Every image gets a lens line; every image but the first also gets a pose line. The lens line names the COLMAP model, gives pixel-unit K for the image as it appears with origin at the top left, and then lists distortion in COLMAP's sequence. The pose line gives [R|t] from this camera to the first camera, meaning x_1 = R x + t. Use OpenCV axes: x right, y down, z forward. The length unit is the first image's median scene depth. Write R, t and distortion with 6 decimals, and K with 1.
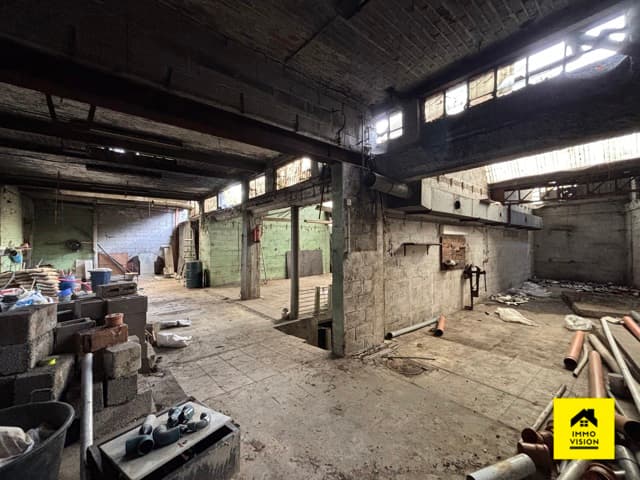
lens RADIAL K [[259.2, 0, 321.1], [0, 259.2, 241.3], [0, 0, 1]] dist [-0.003491, -0.000219]
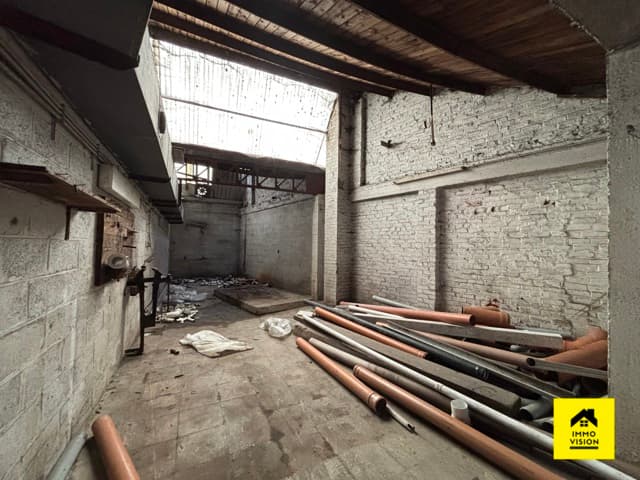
lens RADIAL K [[259.2, 0, 319.6], [0, 259.2, 238.6], [0, 0, 1]] dist [-0.003491, -0.000219]
pose [[0.238880, 0.038742, 0.970276, 0.171622], [-0.021208, 0.999174, -0.034674, 0.049561], [-0.970817, -0.012295, 0.239505, 0.582884]]
